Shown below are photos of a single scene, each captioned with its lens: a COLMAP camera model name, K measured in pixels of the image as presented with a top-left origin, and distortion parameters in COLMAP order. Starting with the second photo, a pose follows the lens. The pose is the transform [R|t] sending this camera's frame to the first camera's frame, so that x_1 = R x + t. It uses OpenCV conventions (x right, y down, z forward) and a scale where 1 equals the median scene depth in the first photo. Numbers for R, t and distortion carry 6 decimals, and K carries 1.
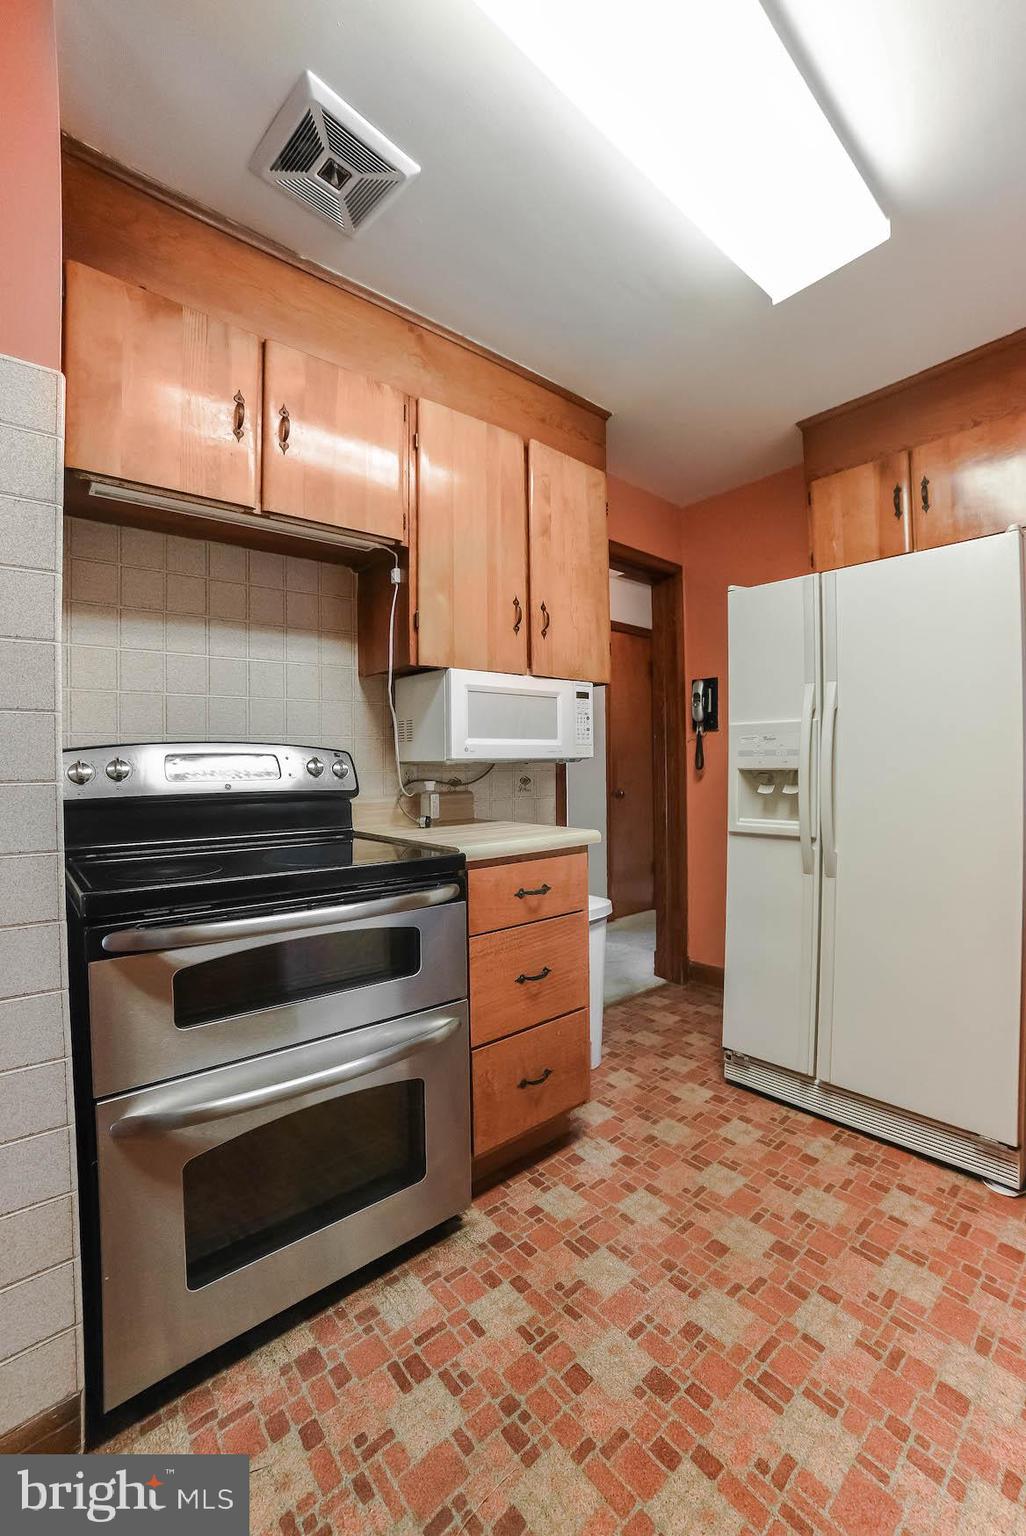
lens RADIAL K [[632.3, 0, 517.0], [0, 632.3, 772.0], [0, 0, 1]] dist [-0.085780, 0.031568]
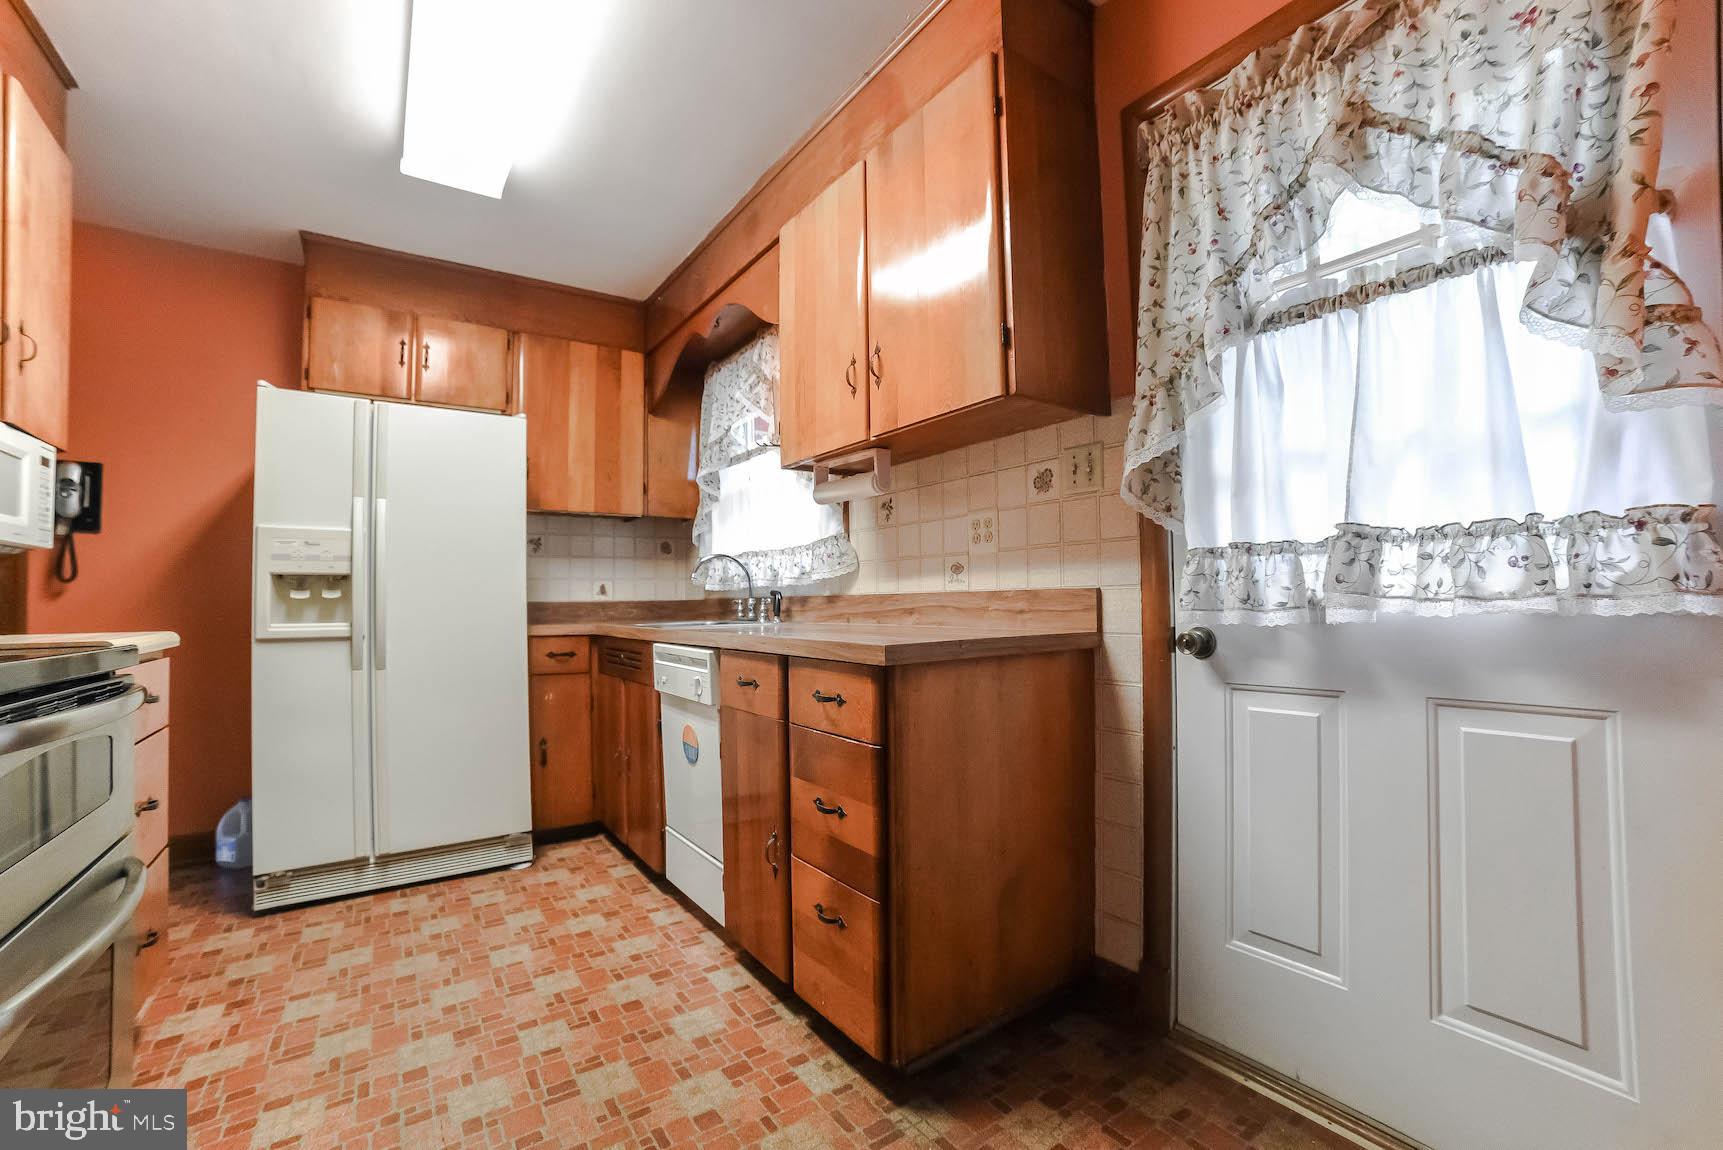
lens RADIAL K [[736.2, 0, 858.1], [0, 736.2, 590.9], [0, 0, 1]] dist [-0.088110, 0.035378]
pose [[0.103914, 0.028024, 0.994191, -0.744243], [0.021224, 0.999313, -0.030387, 0.088885], [-0.994360, 0.024259, 0.103248, -0.007912]]
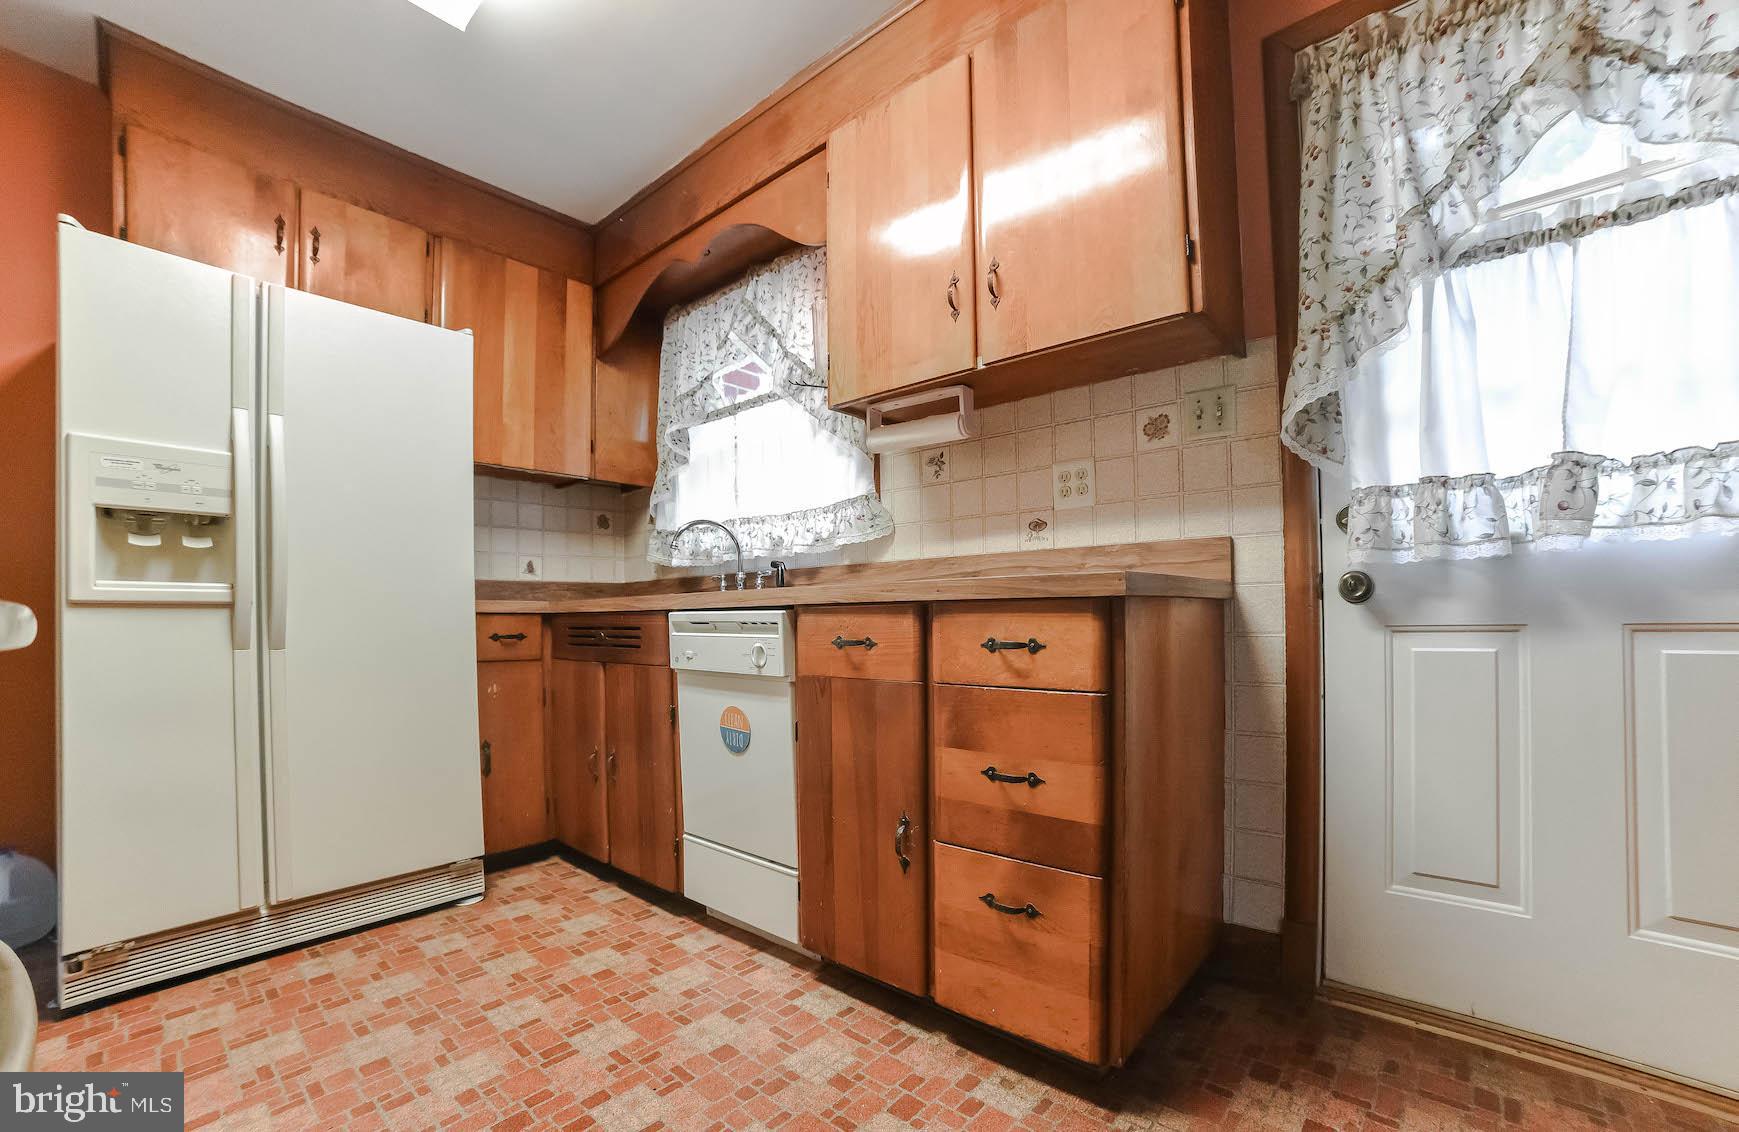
lens RADIAL K [[731.1, 0, 889.0], [0, 731.1, 617.5], [0, 0, 1]] dist [-0.082985, 0.030645]
pose [[-0.157867, 0.015521, 0.987338, -0.575133], [0.023925, 0.999643, -0.011889, 0.167344], [-0.987170, 0.021745, -0.158182, 0.359411]]
